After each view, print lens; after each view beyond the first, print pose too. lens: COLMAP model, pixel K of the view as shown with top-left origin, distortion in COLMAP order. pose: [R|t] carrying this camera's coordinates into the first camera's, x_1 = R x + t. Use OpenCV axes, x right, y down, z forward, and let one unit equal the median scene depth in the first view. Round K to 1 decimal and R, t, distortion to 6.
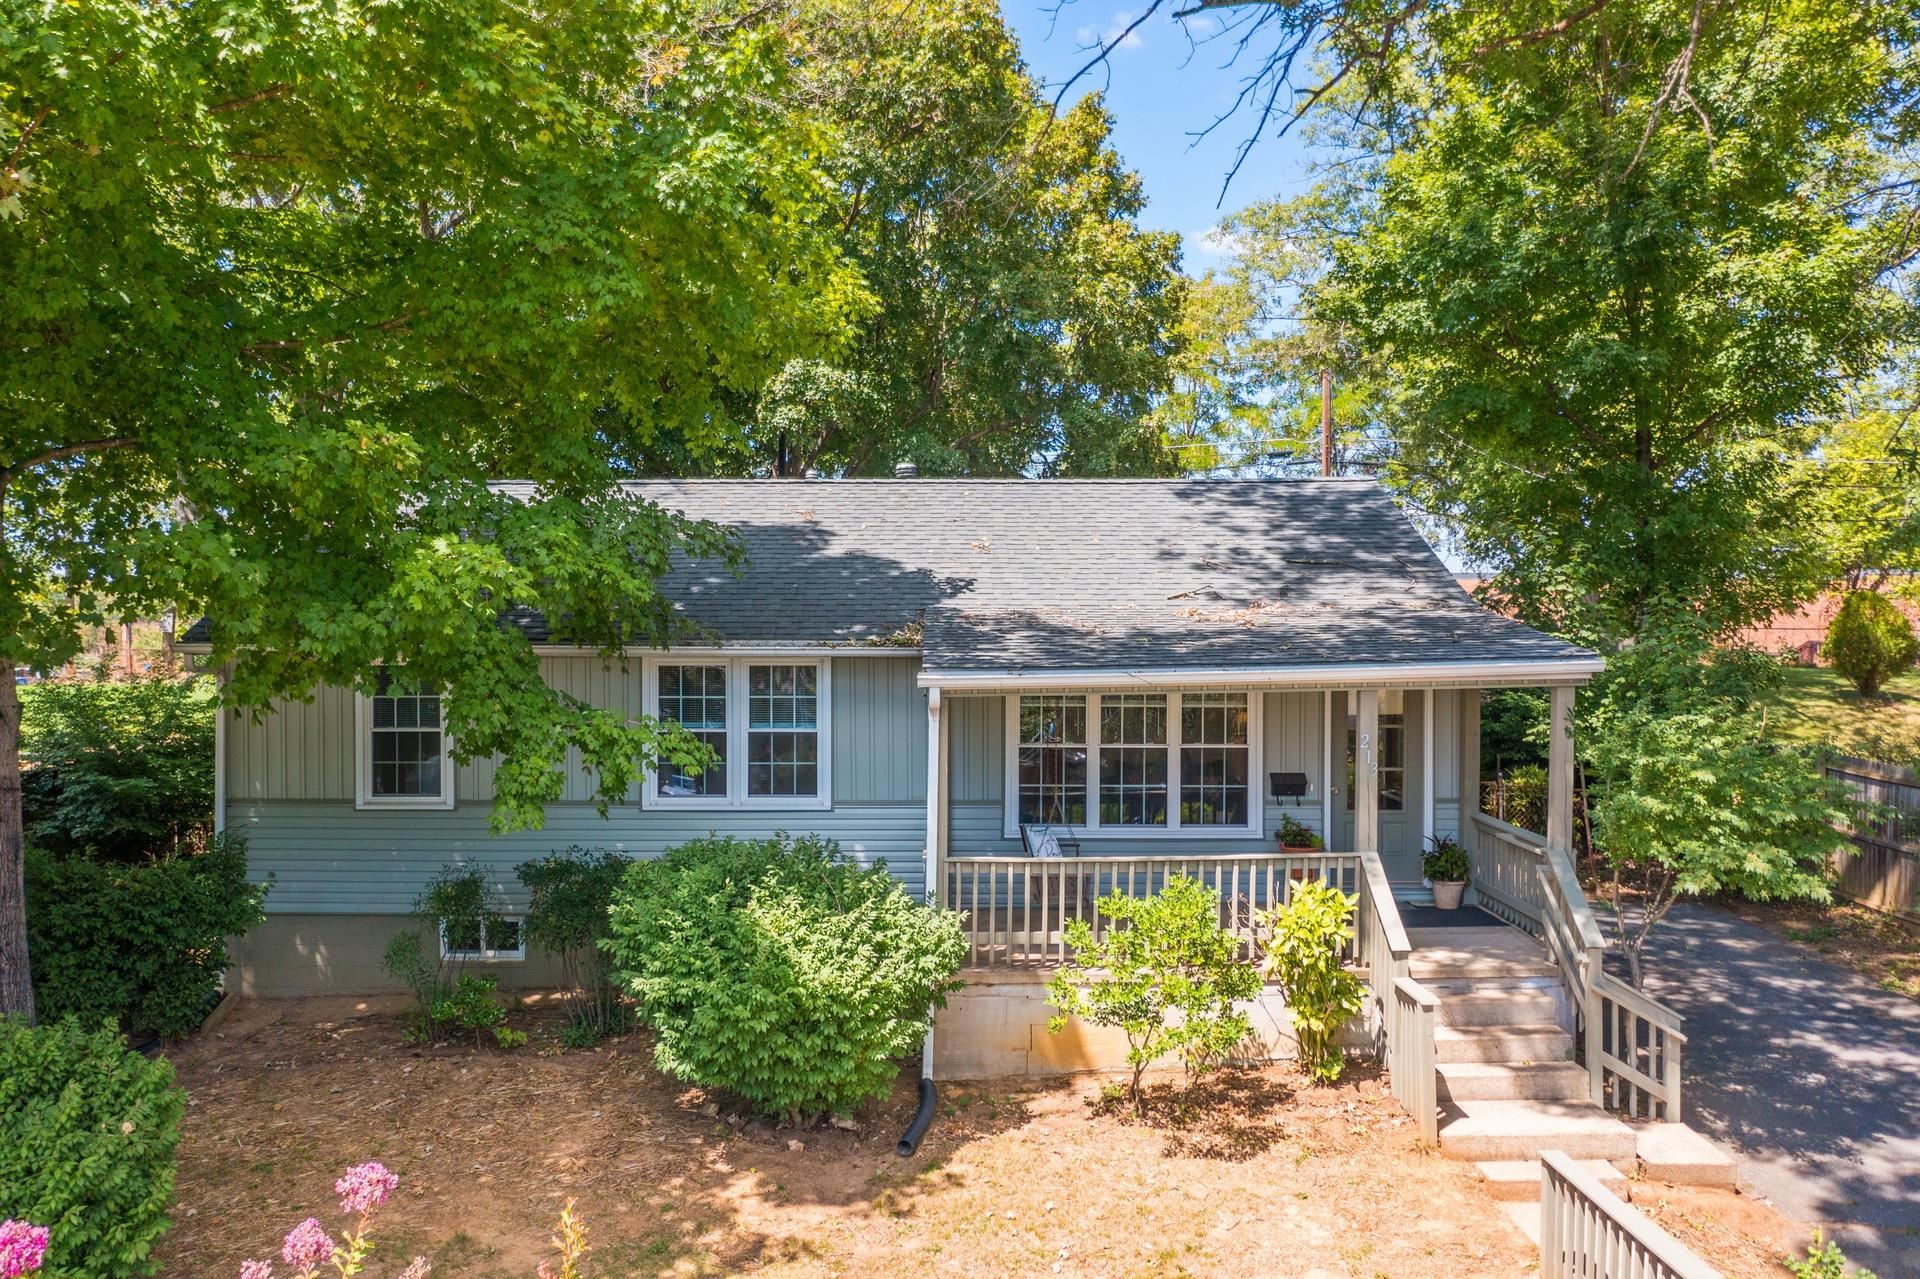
lens RADIAL K [[2253.7, 0, 952.4], [0, 2253.7, 555.7], [0, 0, 1]] dist [0.055873, -0.030811]
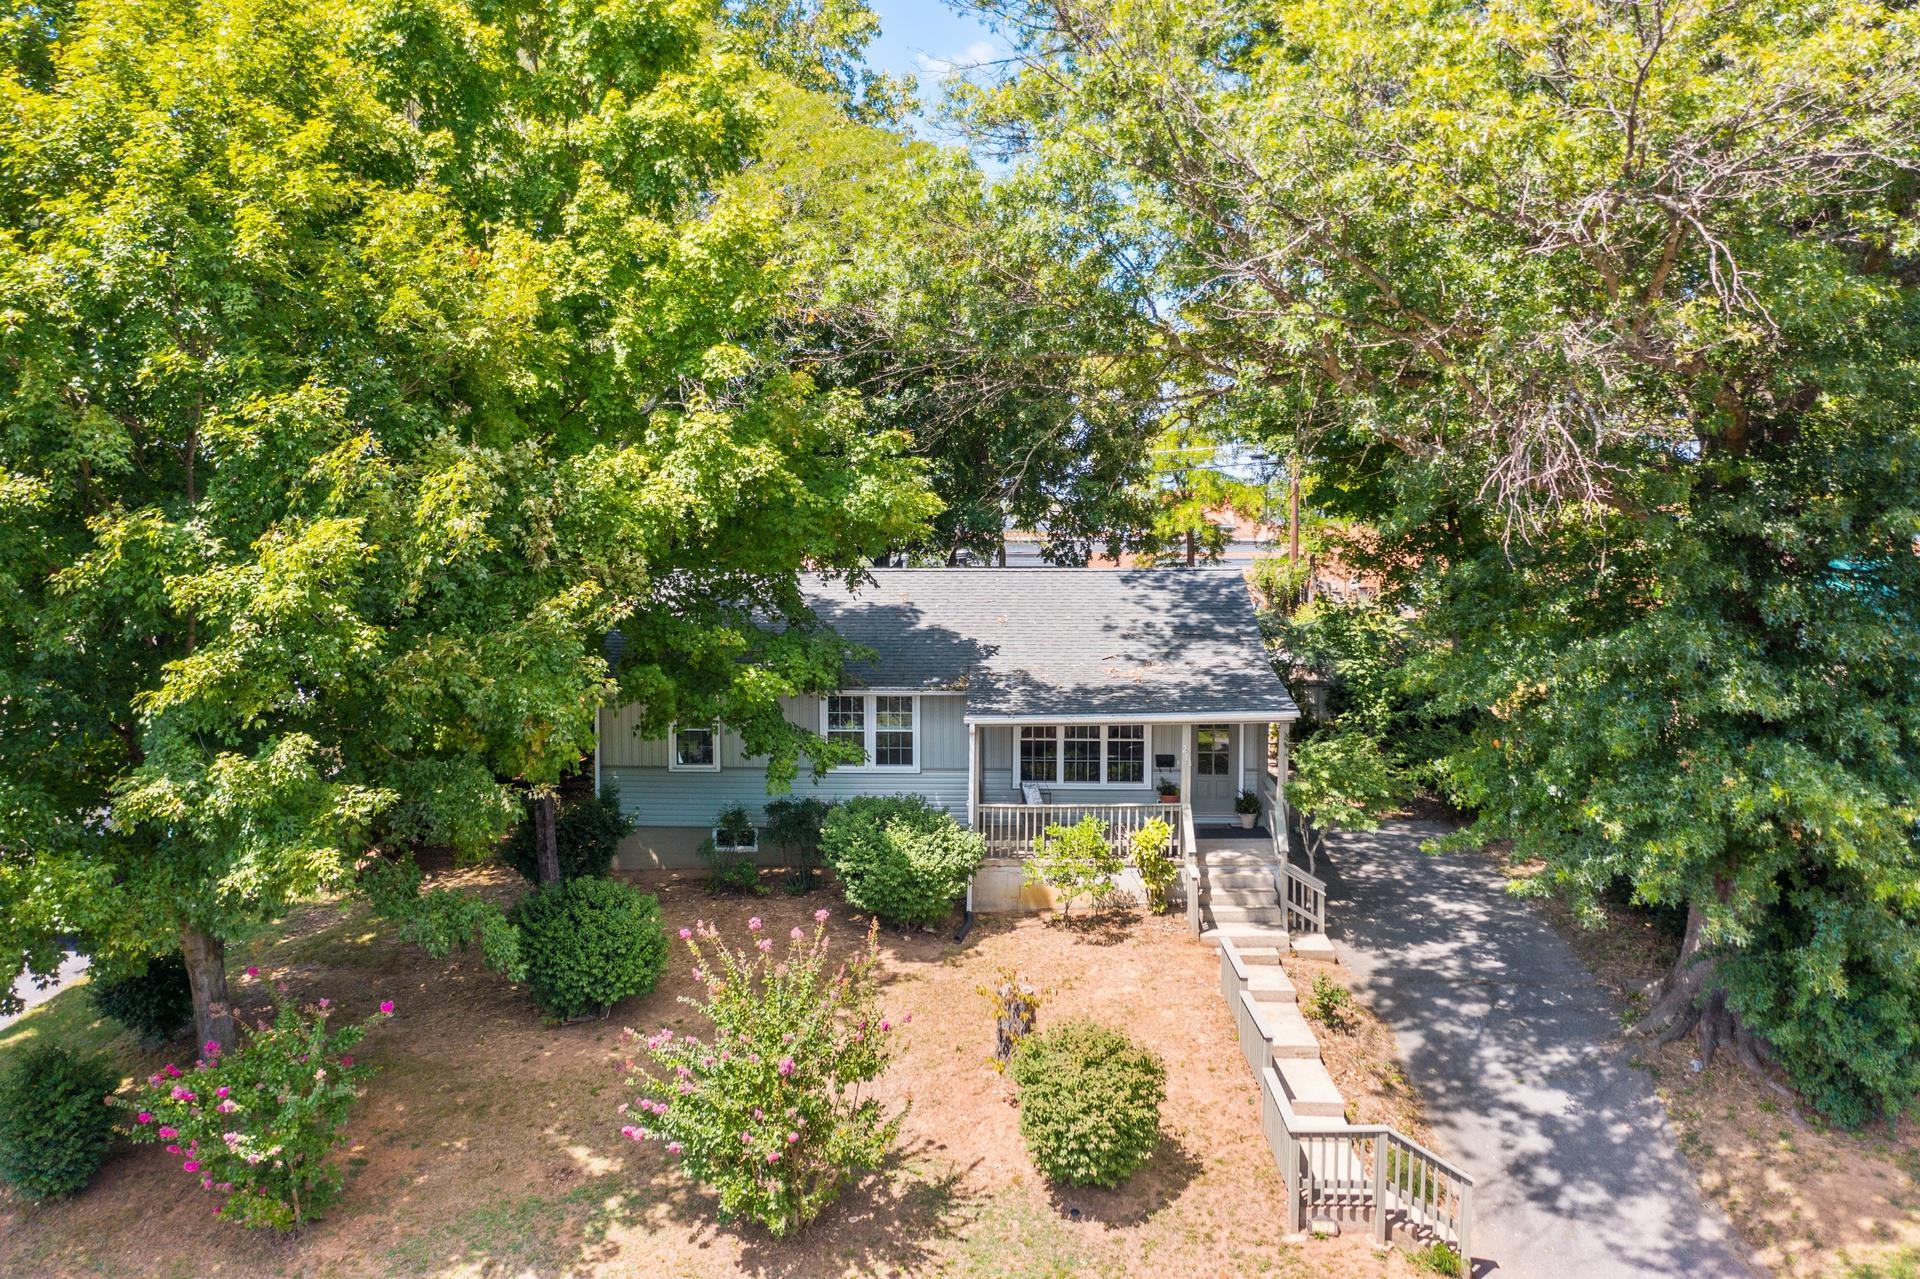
lens RADIAL K [[1560.5, 0, 959.0], [0, 1560.5, 679.3], [0, 0, 1]] dist [0.184994, -0.316477]
pose [[0.999688, 0.004855, -0.024511, 0.013982], [-0.003122, 0.997524, 0.070255, -0.079723], [0.024791, -0.070157, 0.997228, -0.409845]]
